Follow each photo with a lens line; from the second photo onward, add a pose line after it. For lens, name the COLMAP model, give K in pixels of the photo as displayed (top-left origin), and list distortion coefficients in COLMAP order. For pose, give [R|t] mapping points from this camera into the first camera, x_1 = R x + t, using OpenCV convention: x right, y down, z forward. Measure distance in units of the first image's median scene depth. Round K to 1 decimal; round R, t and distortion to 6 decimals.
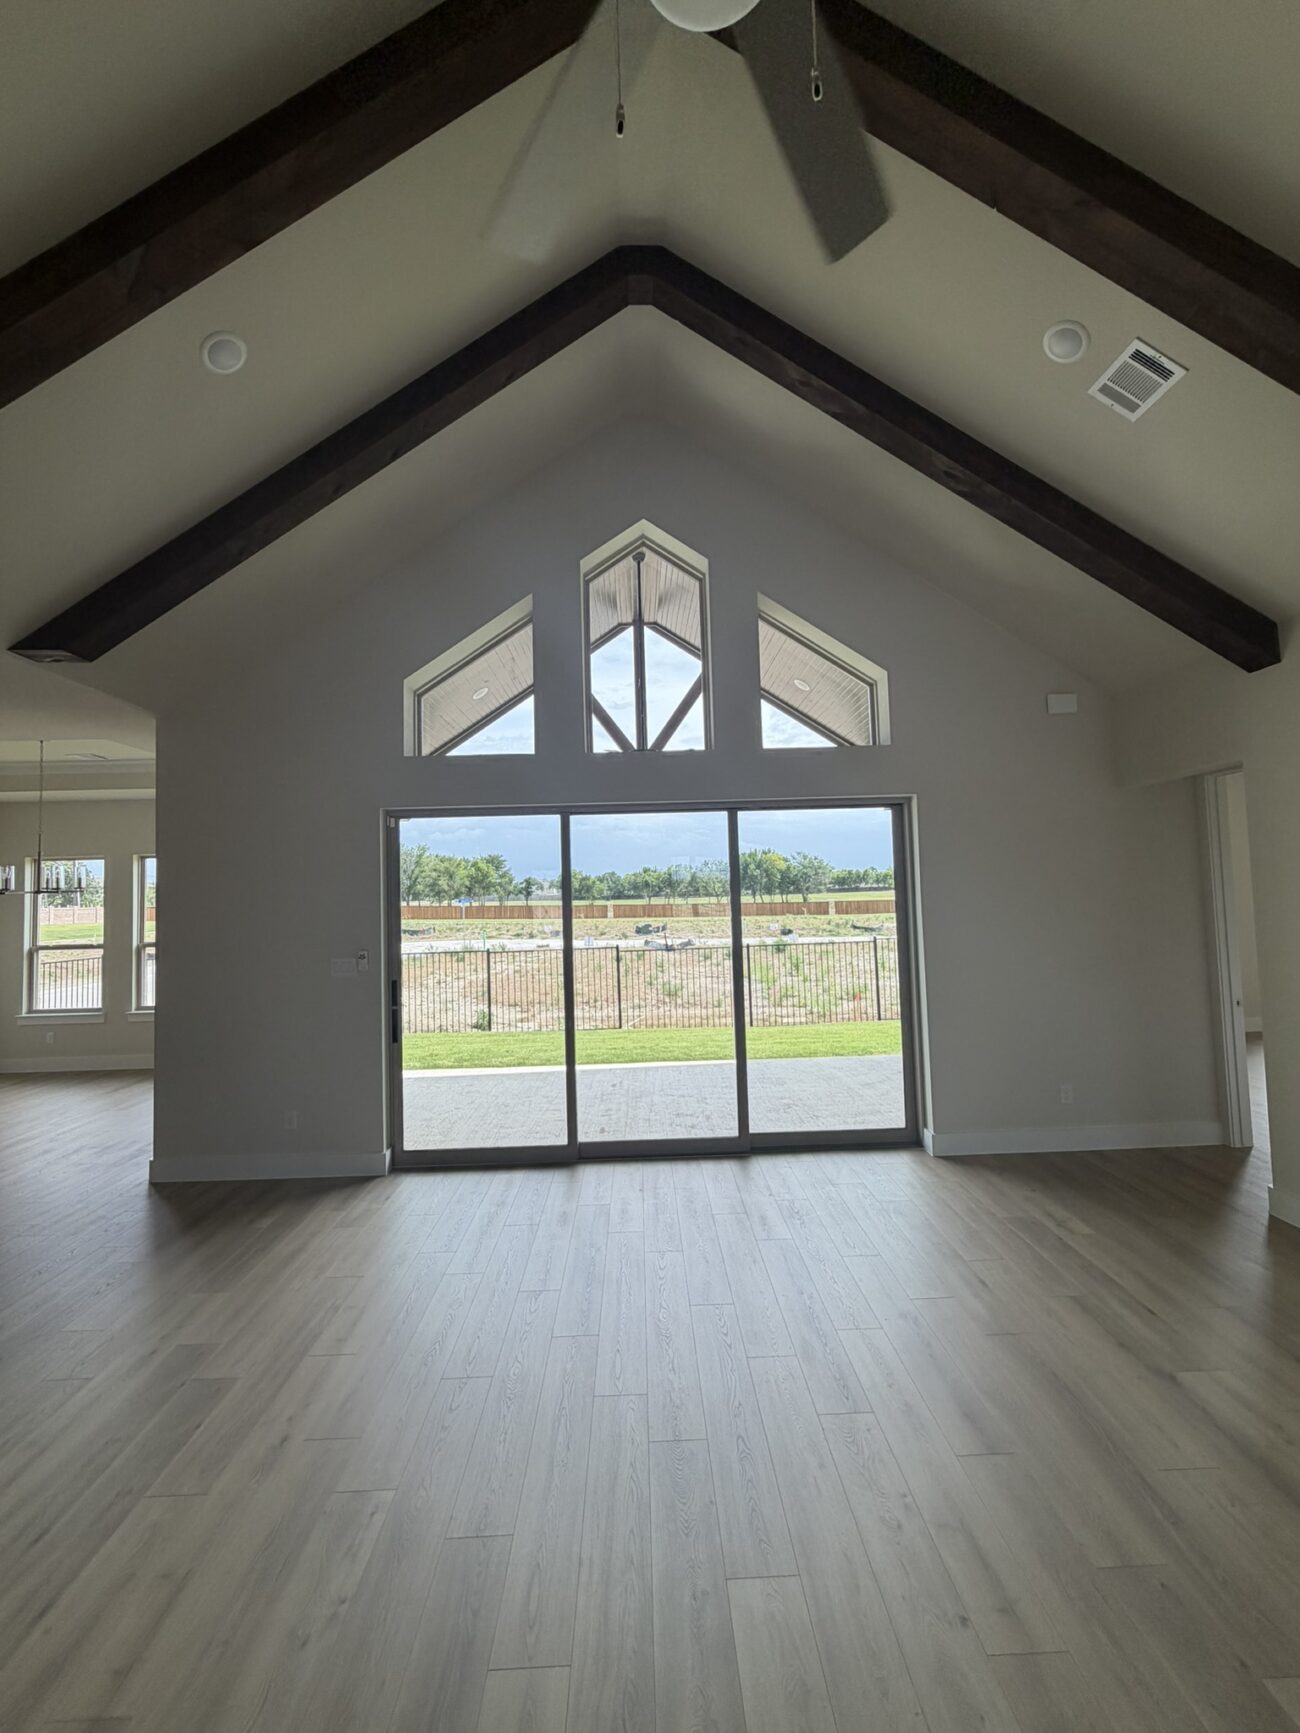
lens RADIAL K [[692.2, 0, 648.9], [0, 692.2, 862.6], [0, 0, 1]] dist [0.000470, 0.000150]
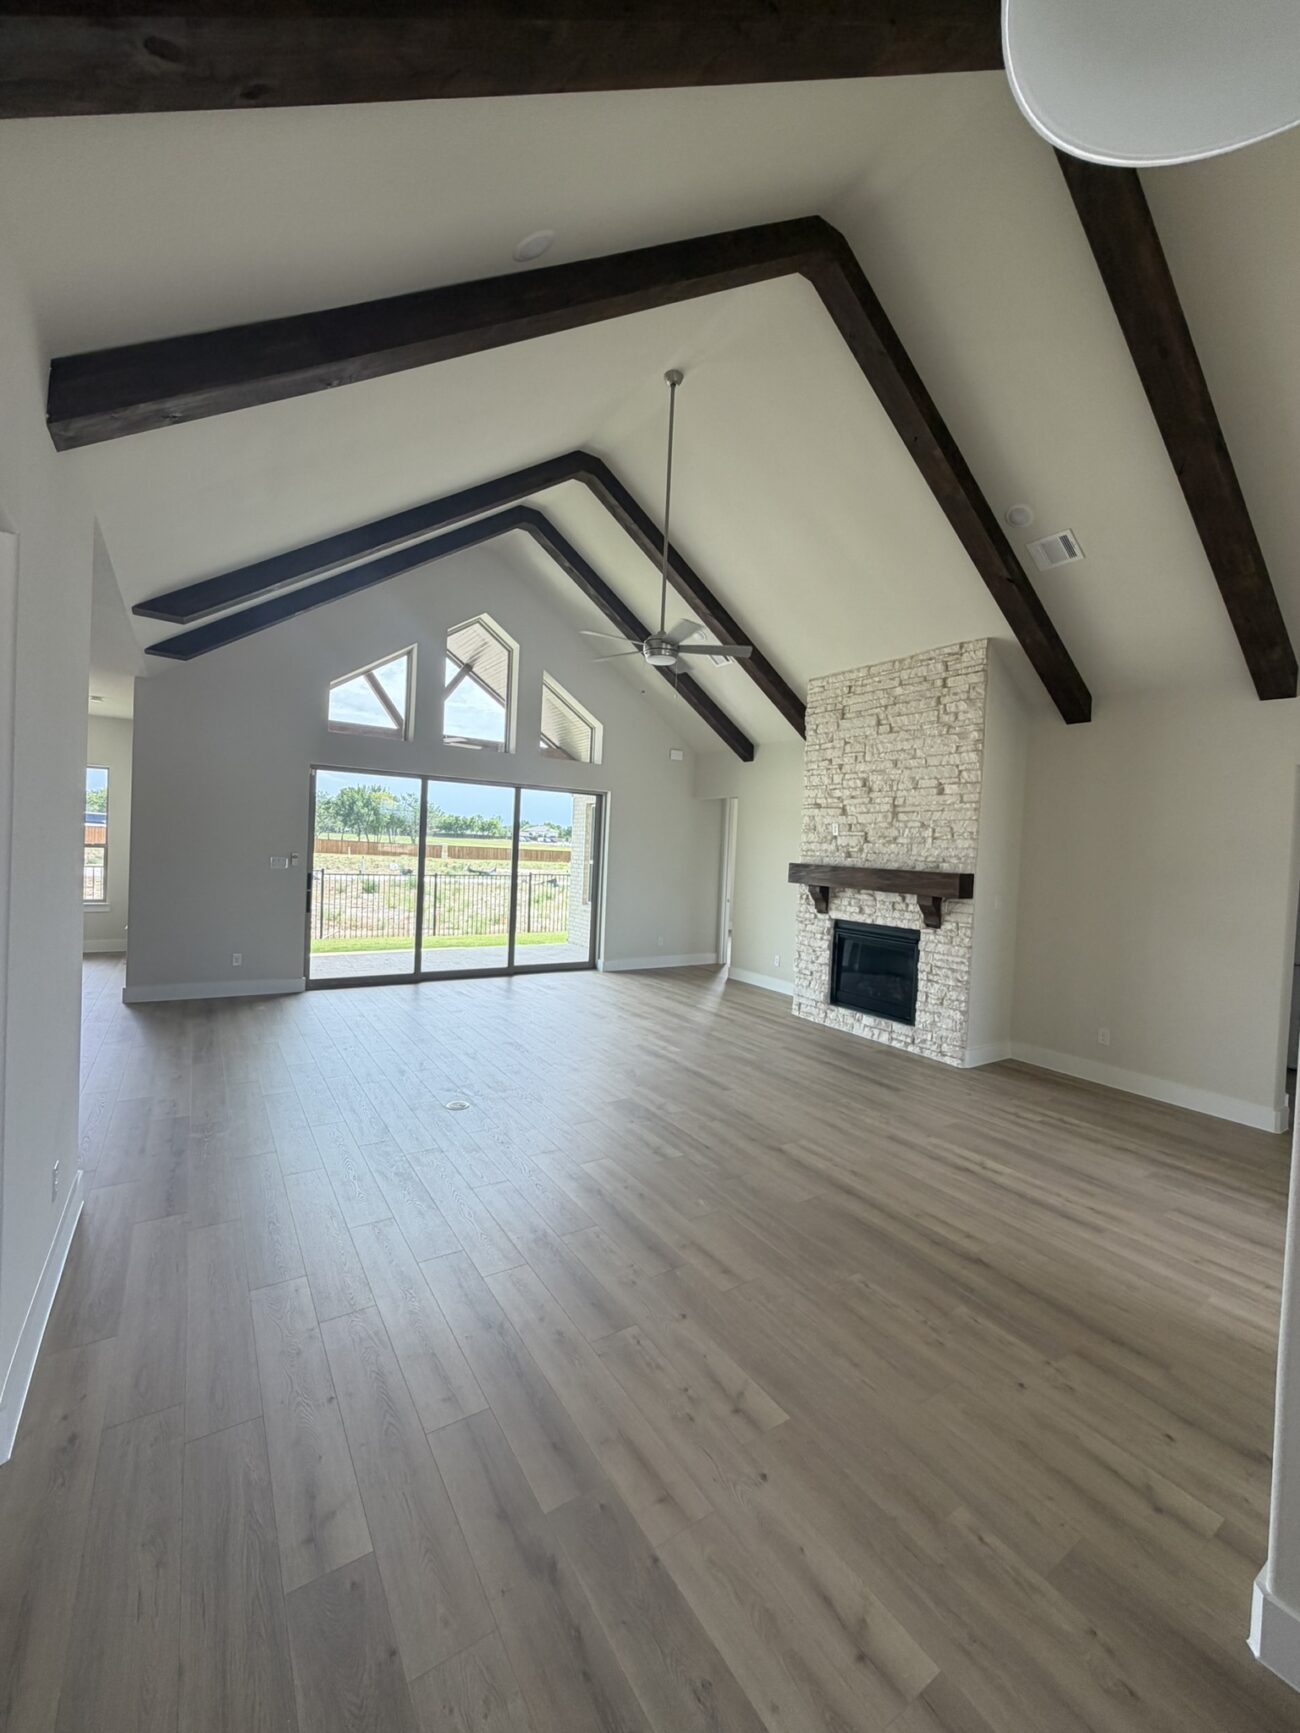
lens RADIAL K [[692.2, 0, 648.9], [0, 692.2, 862.6], [0, 0, 1]] dist [0.000470, 0.000150]
pose [[0.842604, 0.055118, 0.535705, -0.548600], [-0.096916, 0.994028, 0.050162, -0.007138], [-0.529741, -0.094185, 0.842914, -0.710173]]
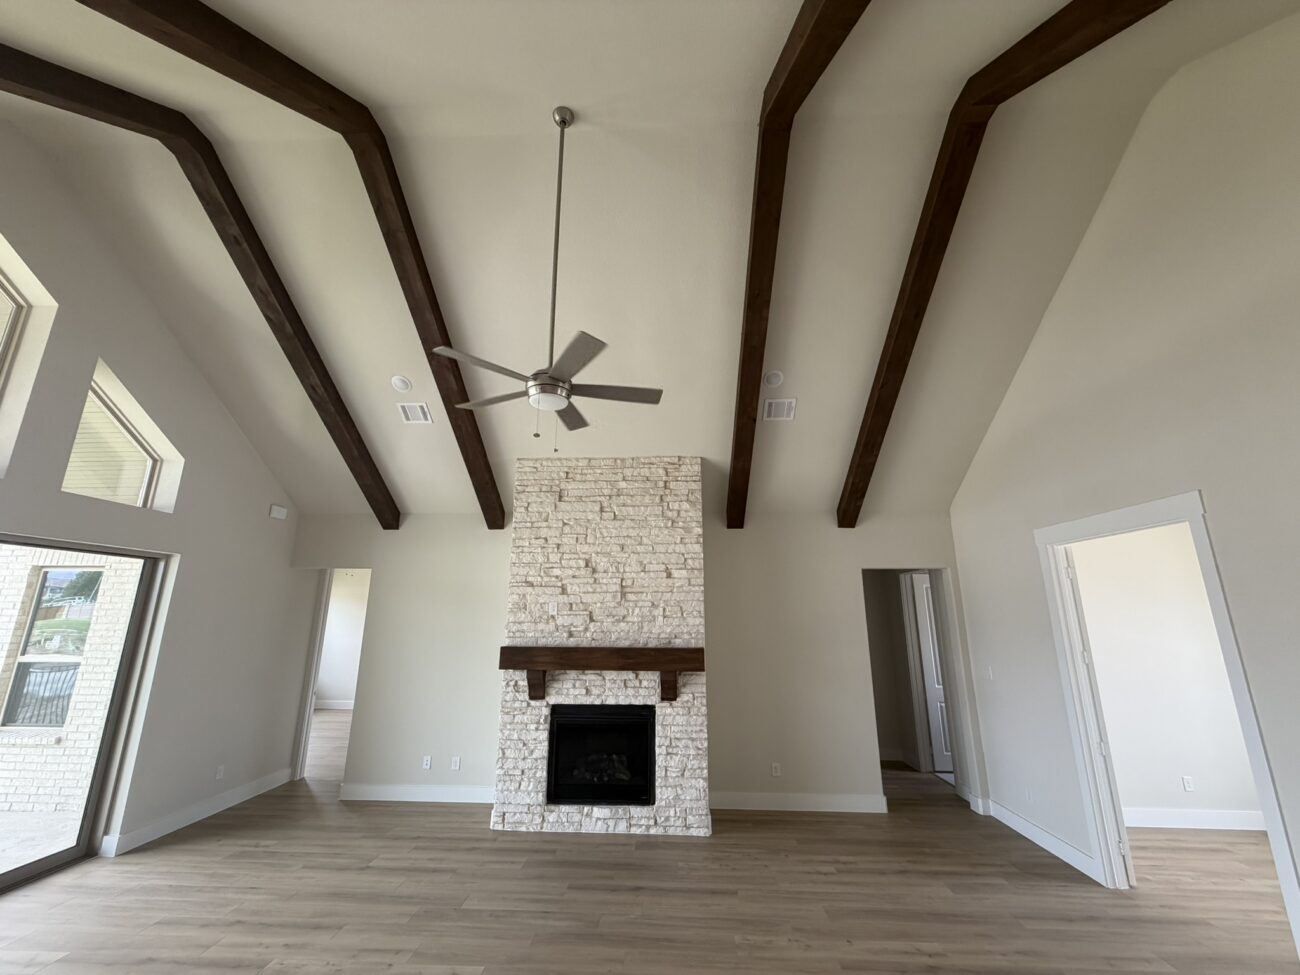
lens RADIAL K [[519.2, 0, 647.2], [0, 519.2, 489.0], [0, 0, 1]] dist [0.000470, 0.000150]
pose [[0.068067, 0.267694, 0.961097, -0.542904], [-0.057960, 0.962765, -0.264053, -0.006989], [-0.995996, -0.037732, 0.081049, 0.024605]]
